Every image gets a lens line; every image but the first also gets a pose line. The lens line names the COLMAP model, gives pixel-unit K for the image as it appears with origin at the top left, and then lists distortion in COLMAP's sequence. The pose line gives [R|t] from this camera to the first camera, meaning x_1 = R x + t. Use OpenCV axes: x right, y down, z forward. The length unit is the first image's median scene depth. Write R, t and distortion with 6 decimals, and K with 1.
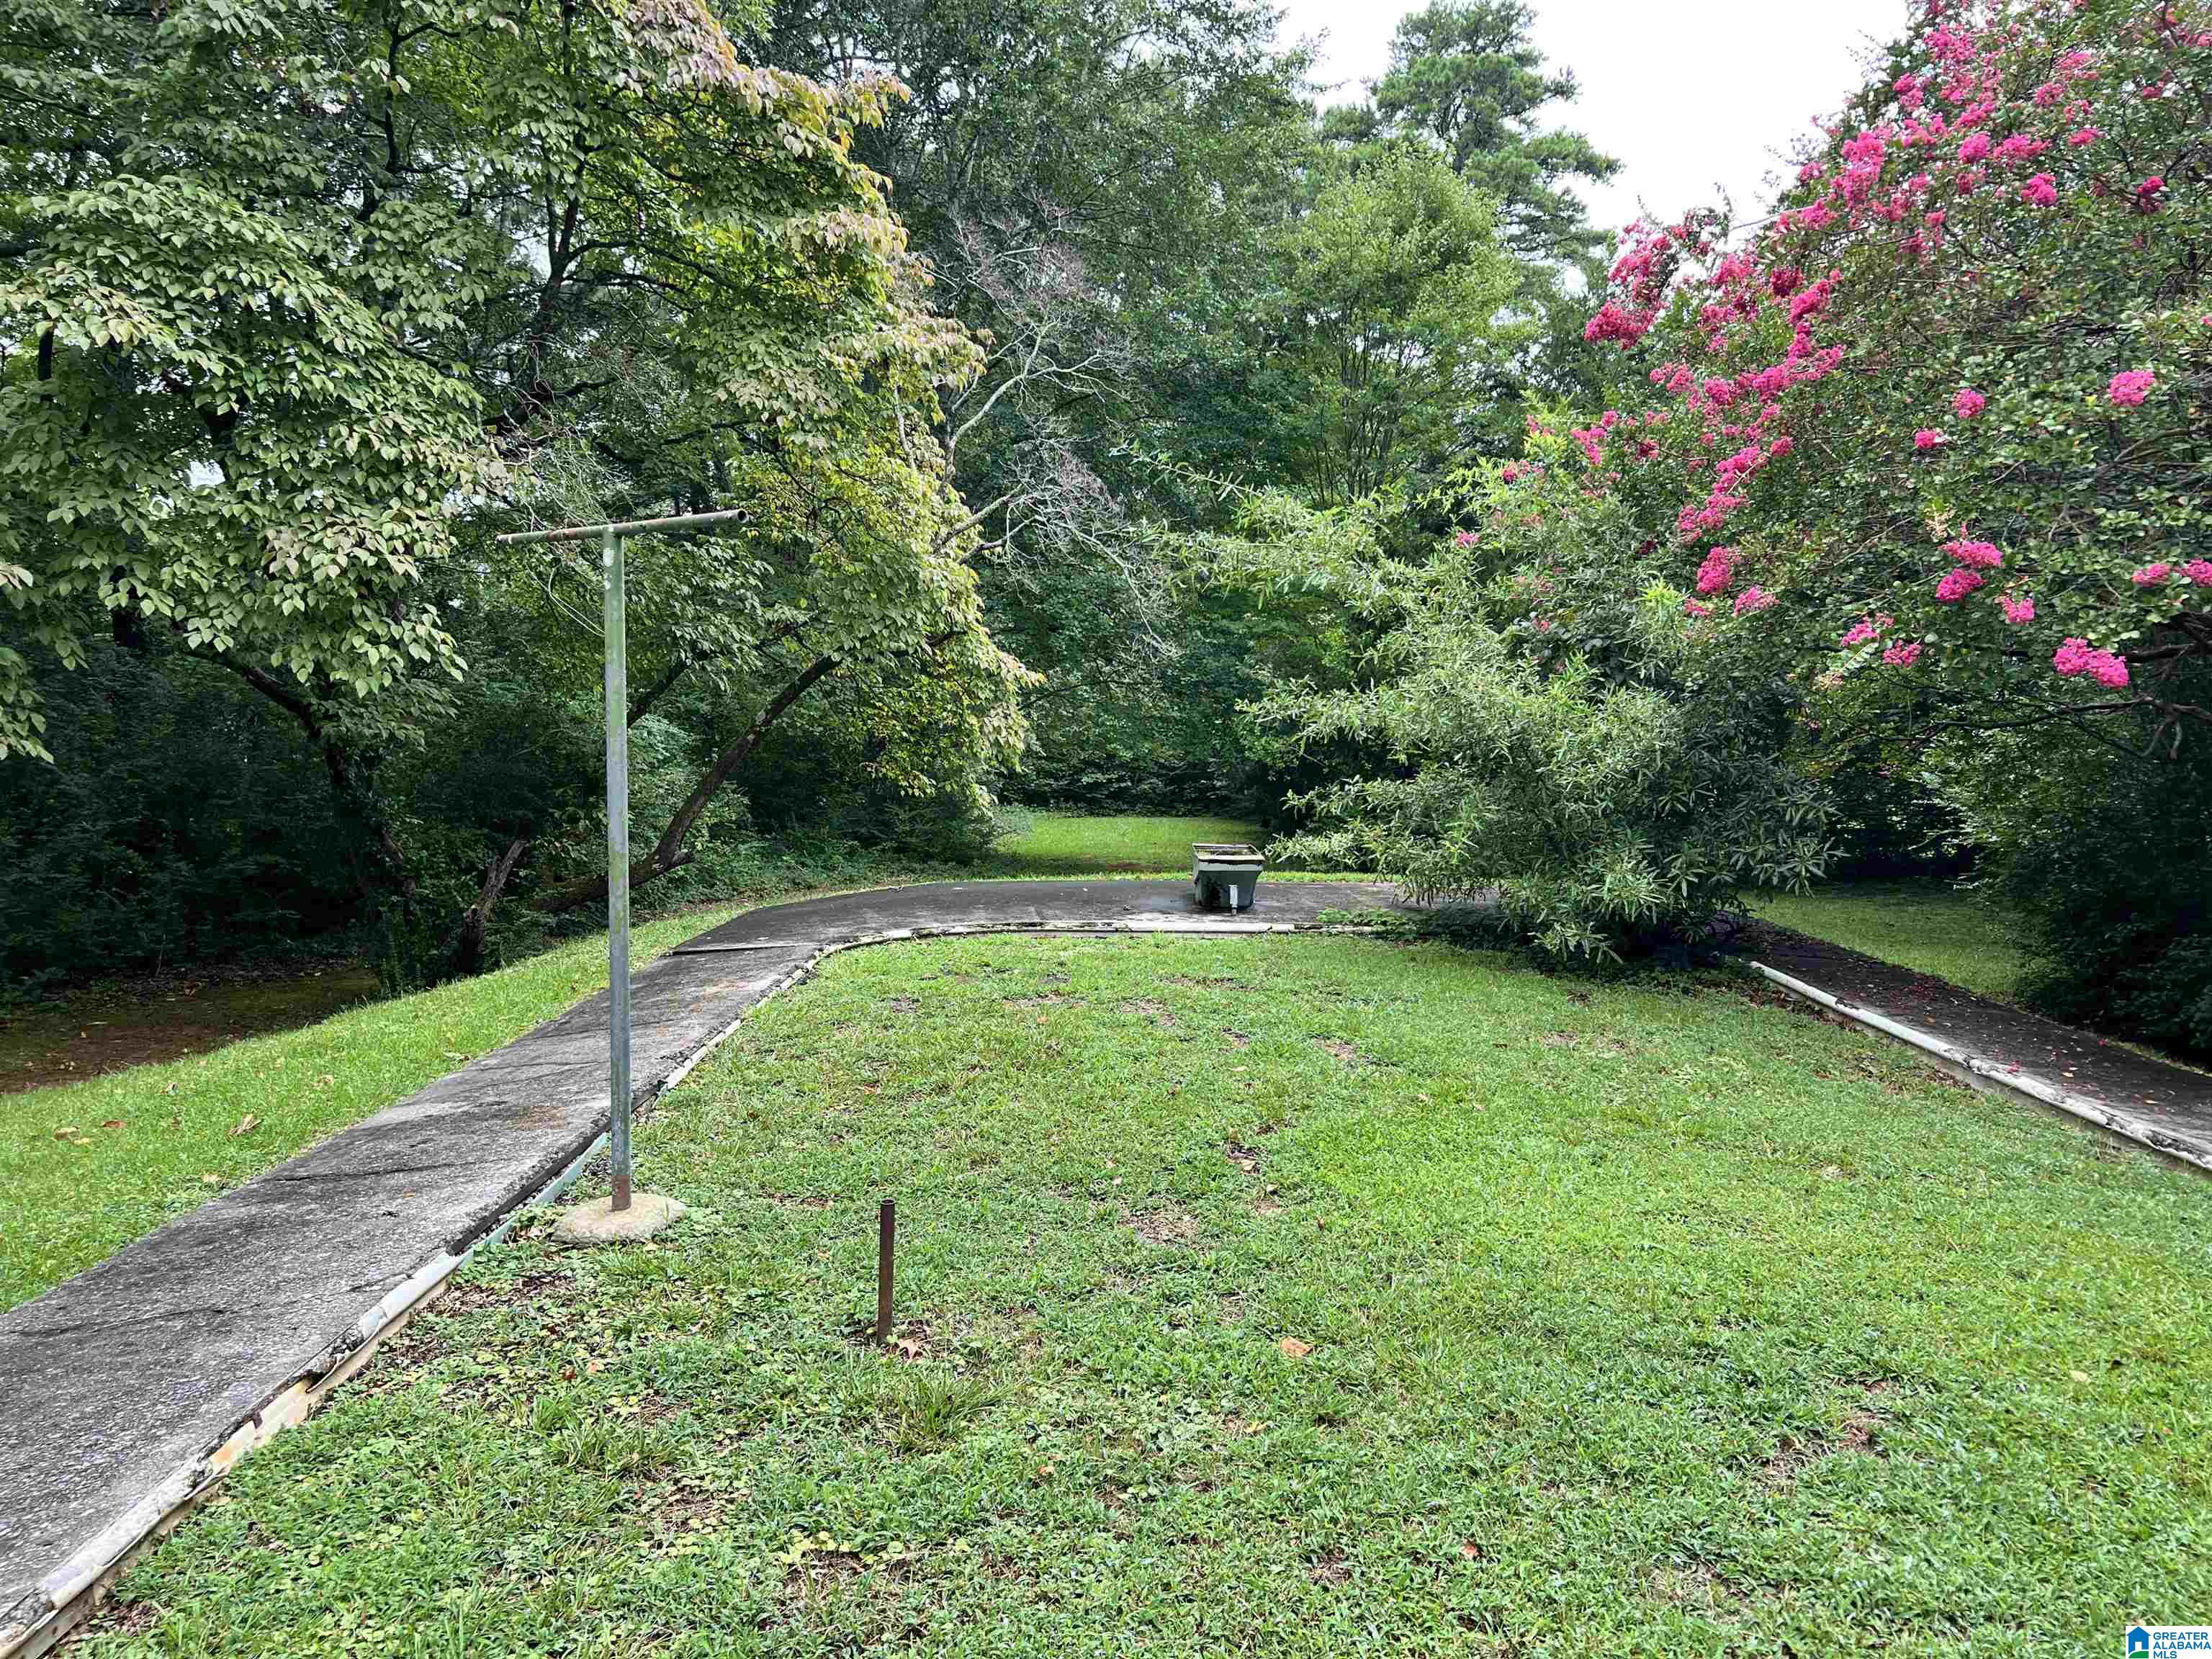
lens RADIAL K [[1674.0, 0, 1099.6], [0, 1674.0, 842.5], [0, 0, 1]] dist [0.044004, -0.035949]
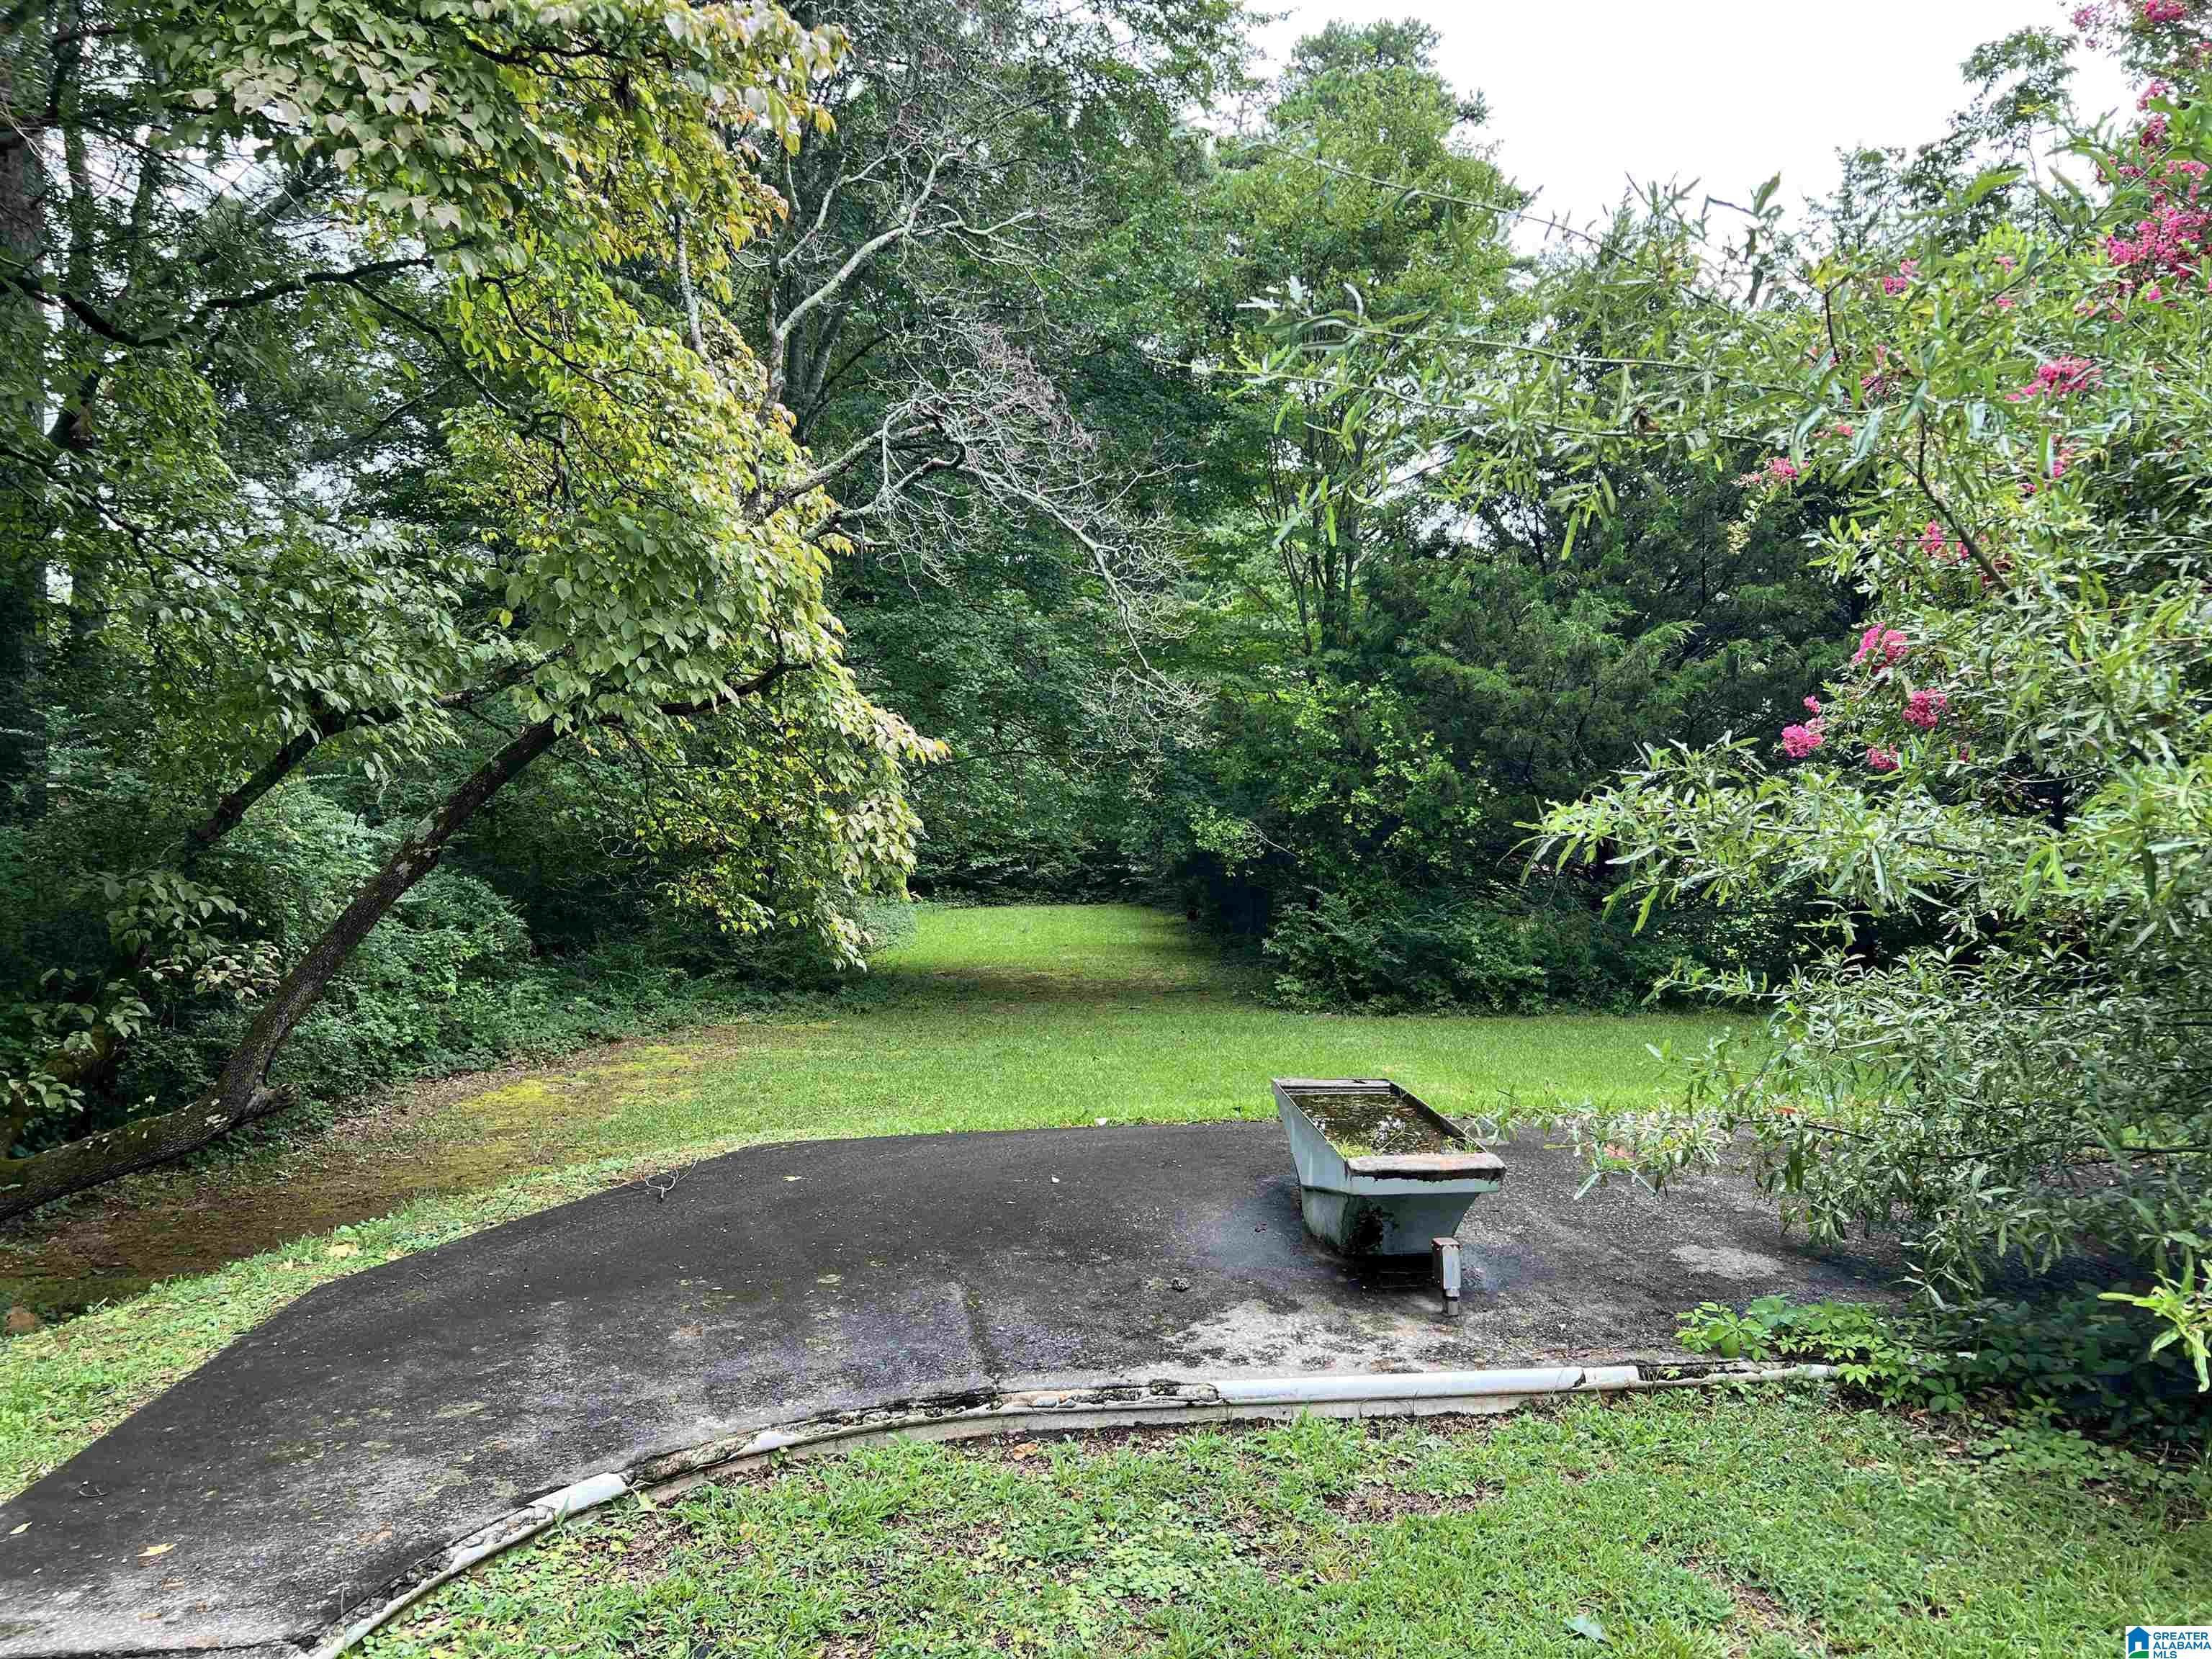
lens RADIAL K [[1674.0, 0, 1123.1], [0, 1674.0, 817.8], [0, 0, 1]] dist [0.044004, -0.035949]
pose [[0.995986, -0.016856, 0.087907, -0.022980], [0.021649, 0.998314, -0.053861, -0.038554], [-0.086851, 0.055548, 0.994671, 0.386562]]
